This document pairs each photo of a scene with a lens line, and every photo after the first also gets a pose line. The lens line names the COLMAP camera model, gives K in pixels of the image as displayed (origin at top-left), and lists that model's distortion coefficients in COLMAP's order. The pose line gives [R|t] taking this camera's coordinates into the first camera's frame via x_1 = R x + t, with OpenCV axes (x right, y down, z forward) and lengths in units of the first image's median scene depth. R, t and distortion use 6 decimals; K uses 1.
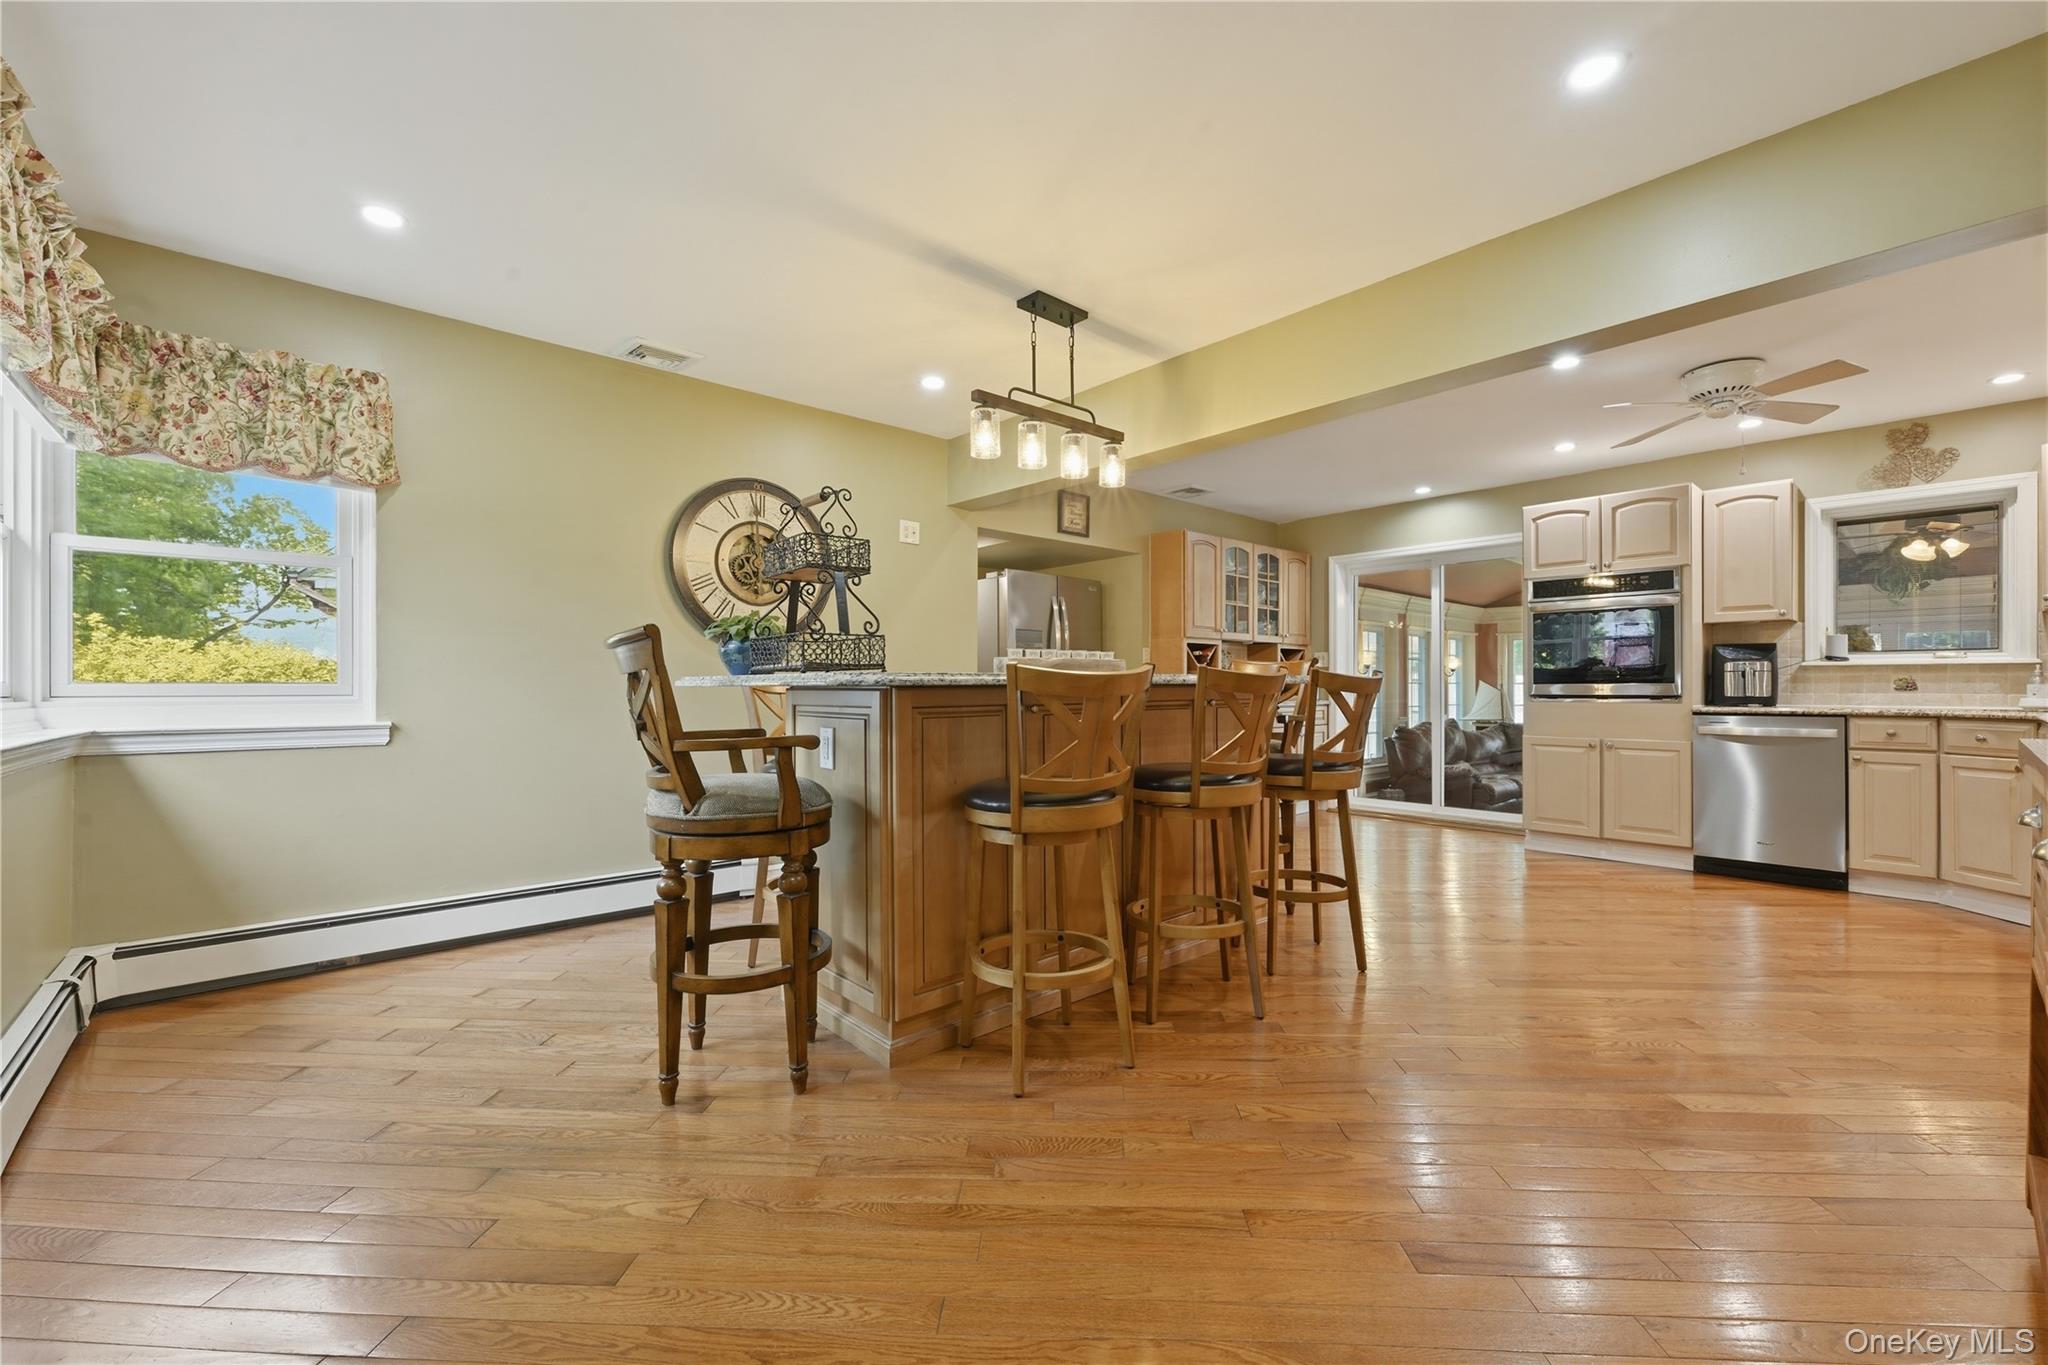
lens RADIAL K [[815.8, 0, 1026.5], [0, 815.8, 687.6], [0, 0, 1]] dist [0.002058, 0.000777]
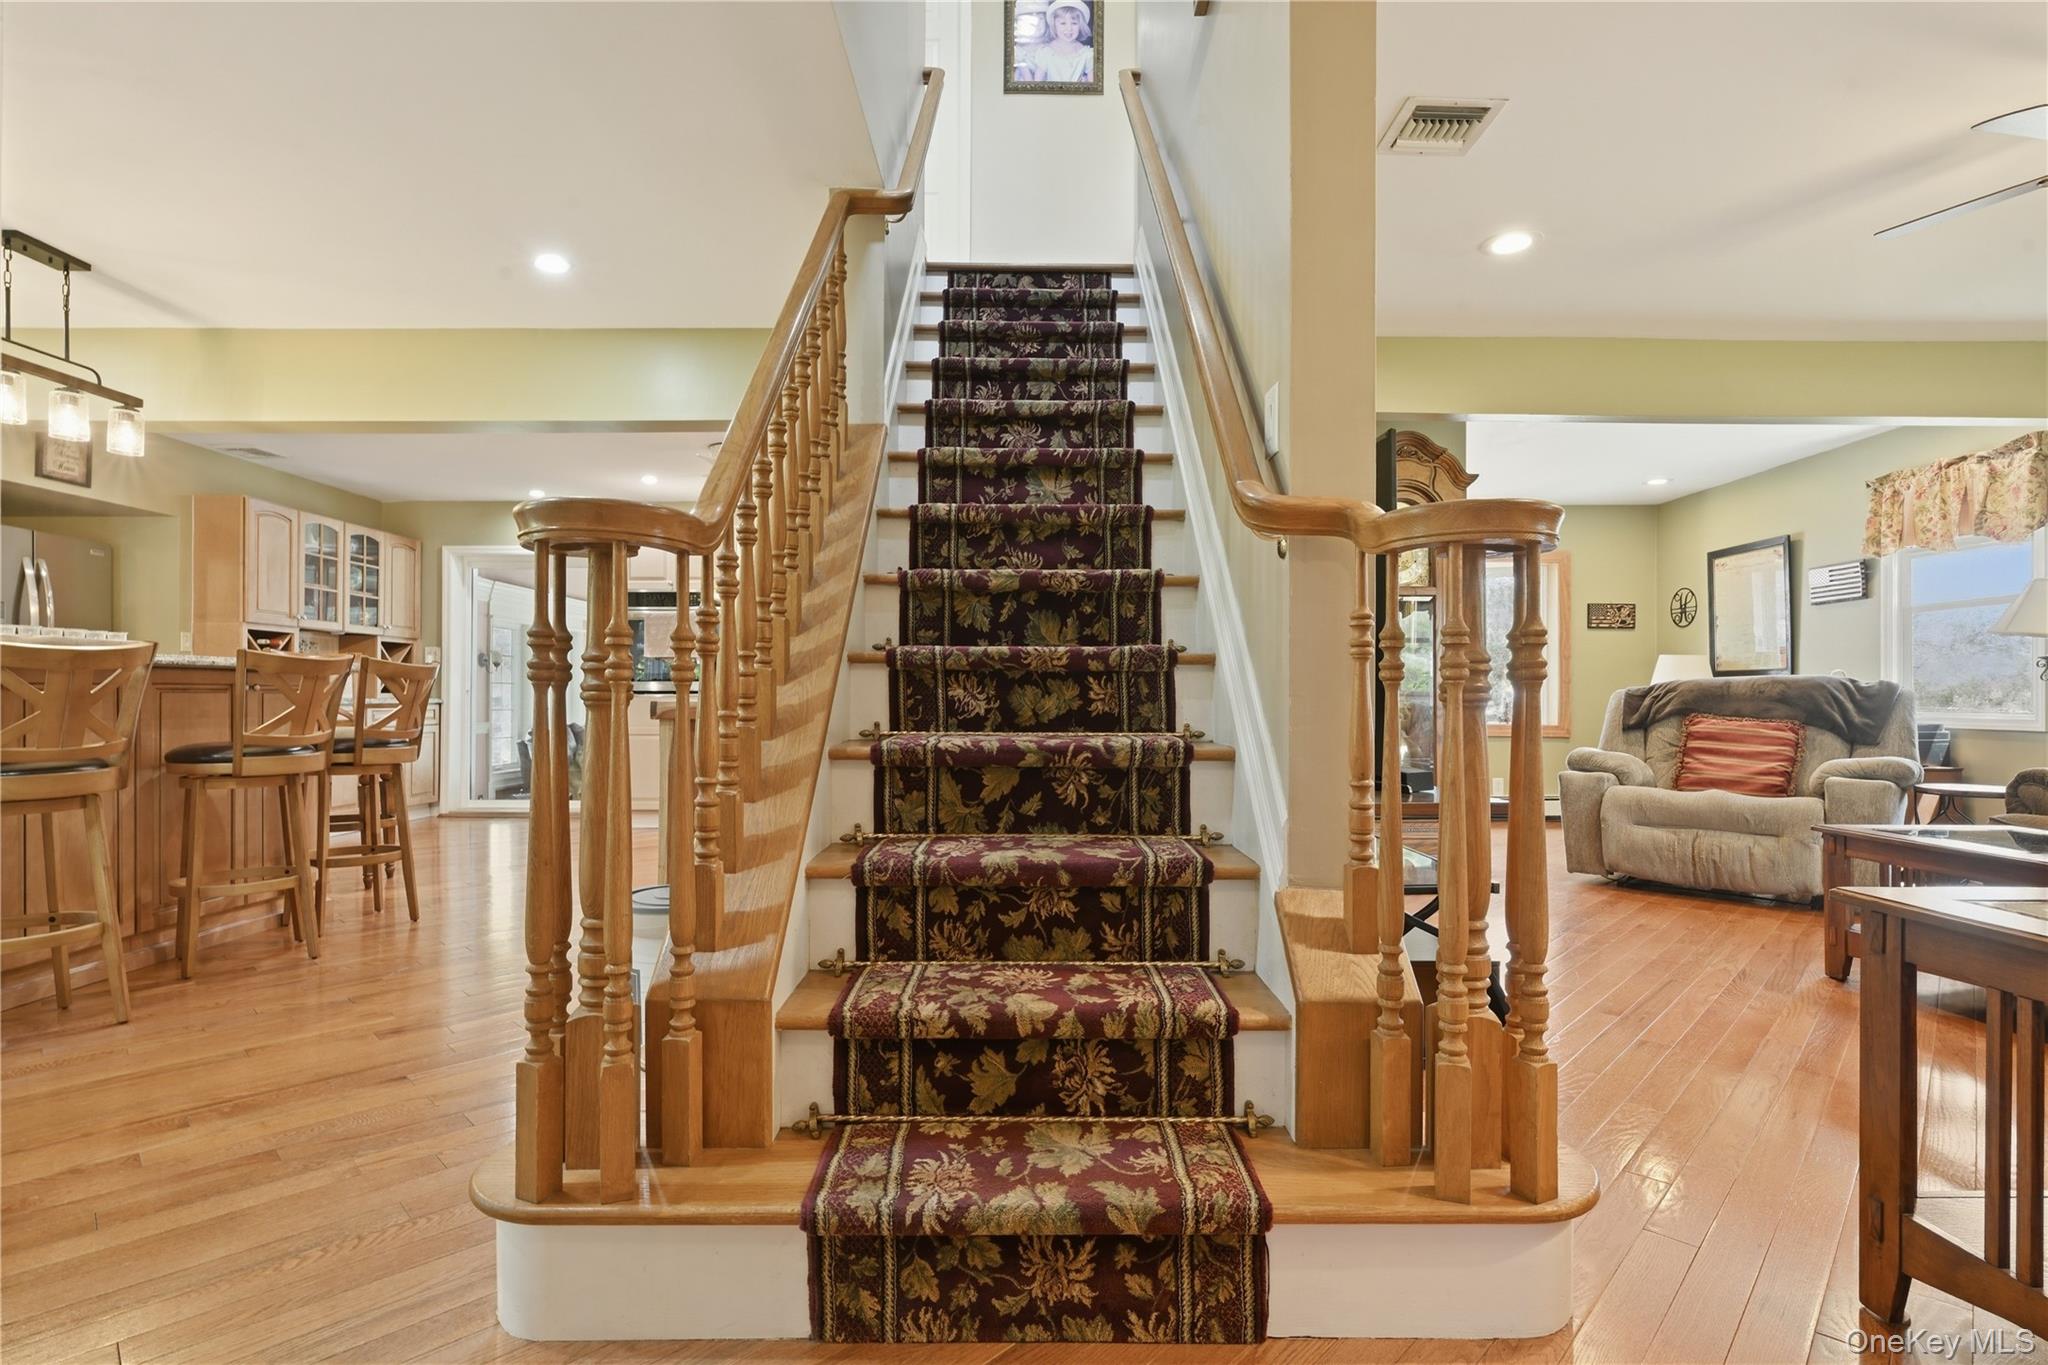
lens RADIAL K [[995.0, 0, 1018.5], [0, 995.0, 693.1], [0, 0, 1]] dist [0.002243, 0.000623]
pose [[0.677425, 0.007504, 0.735554, -0.032504], [-0.002303, 0.999965, -0.008081, 0.026700], [-0.735589, 0.003781, 0.677418, -0.422077]]
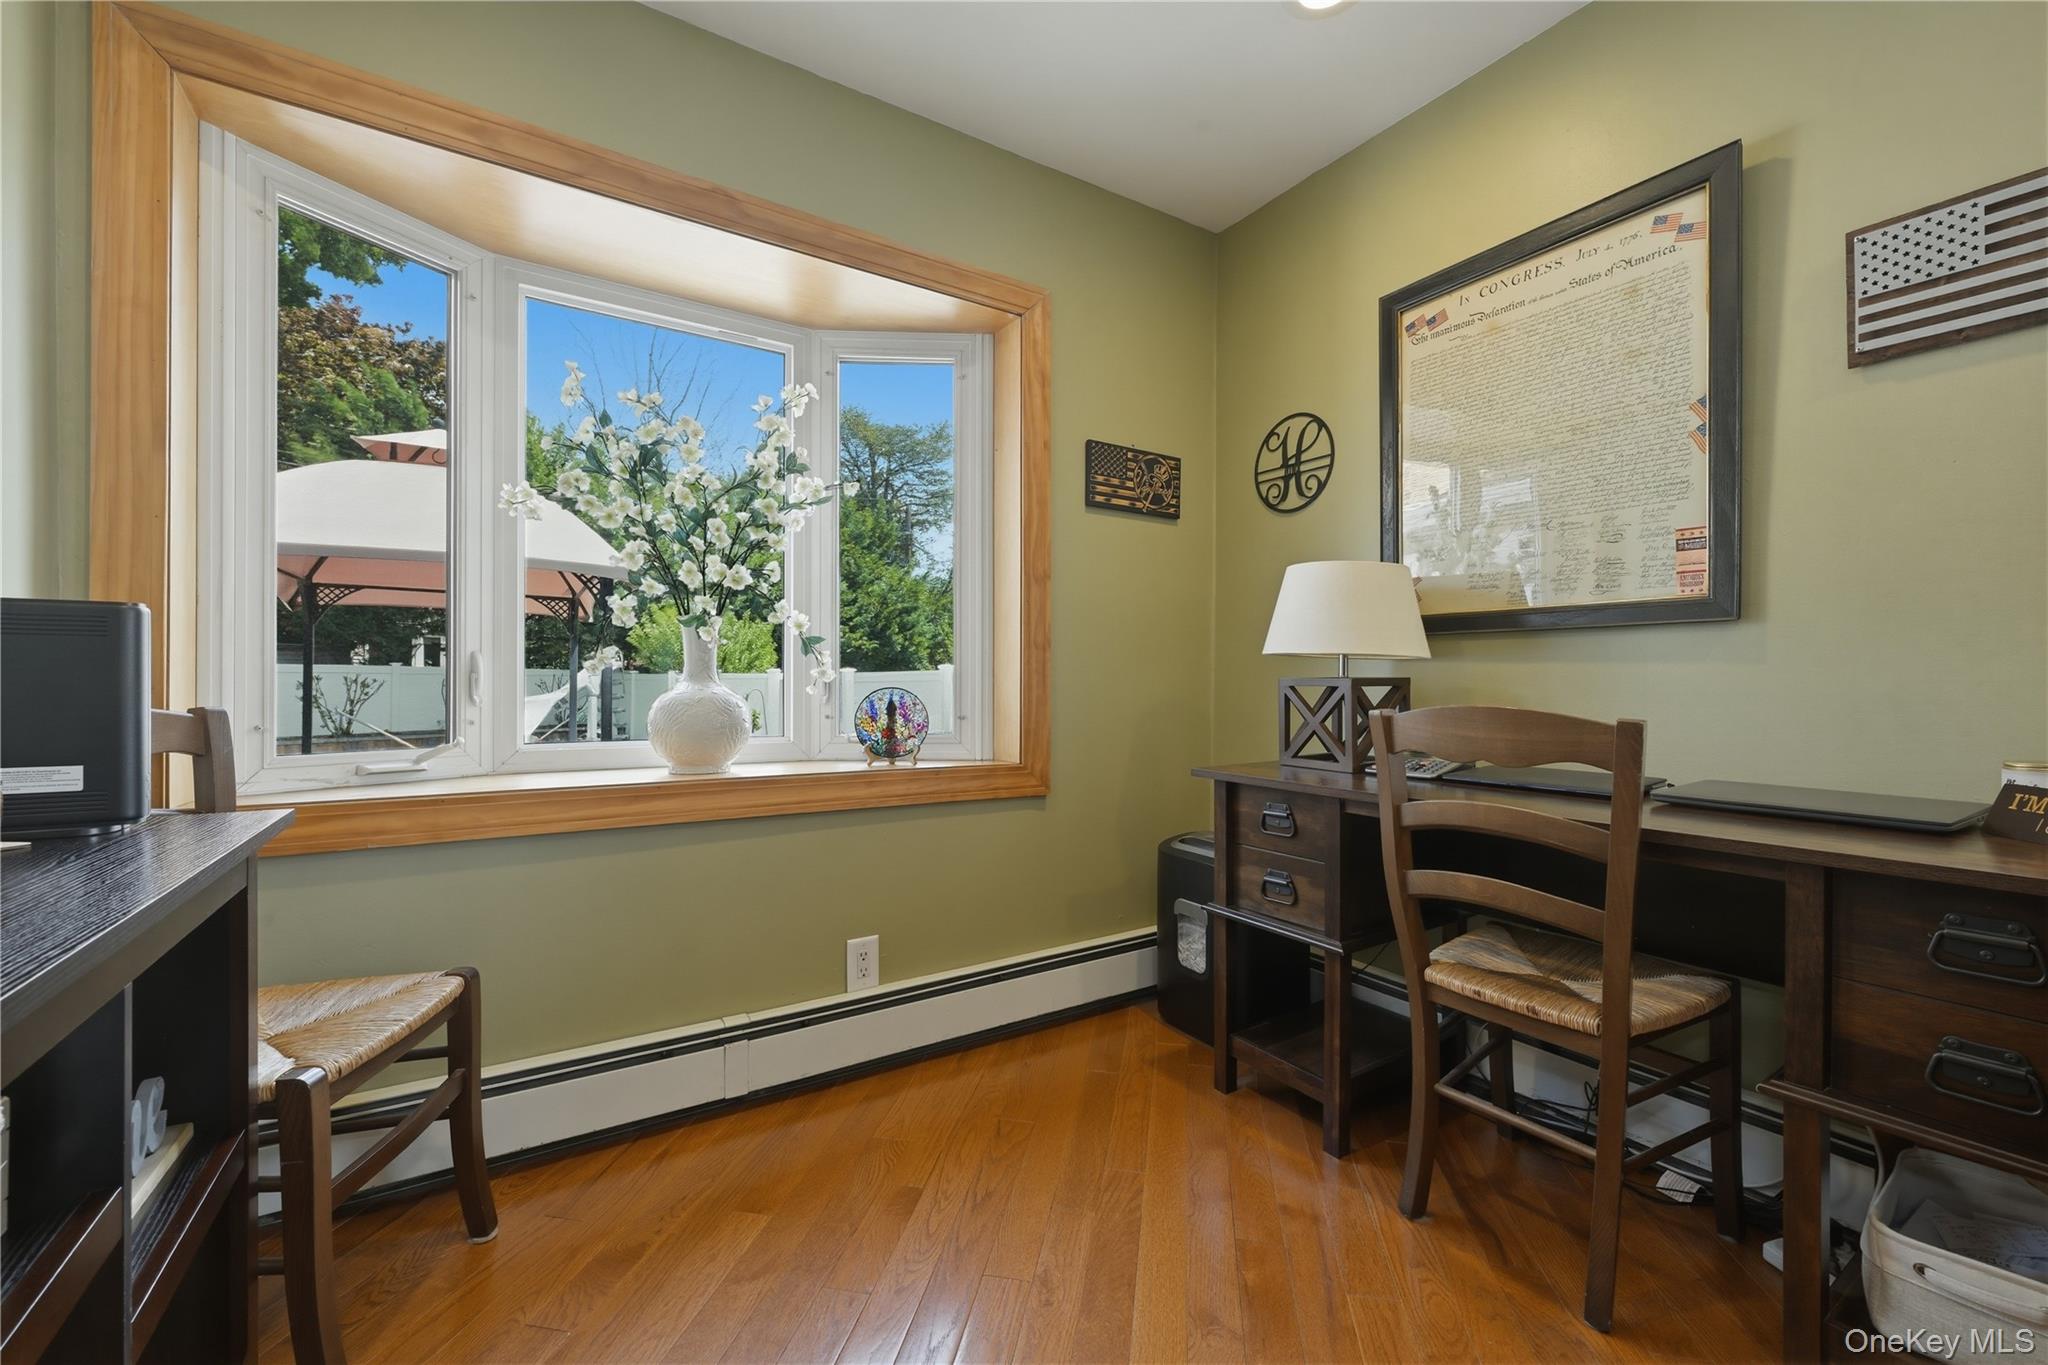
lens RADIAL K [[861.2, 0, 1027.2], [0, 861.2, 679.0], [0, 0, 1]] dist [0.000576, -0.000655]
pose [[0.171781, -0.000044, 0.985135, 1.427741], [-0.004248, 0.999991, 0.000786, 0.012030], [-0.985126, -0.004320, 0.171780, -0.013354]]
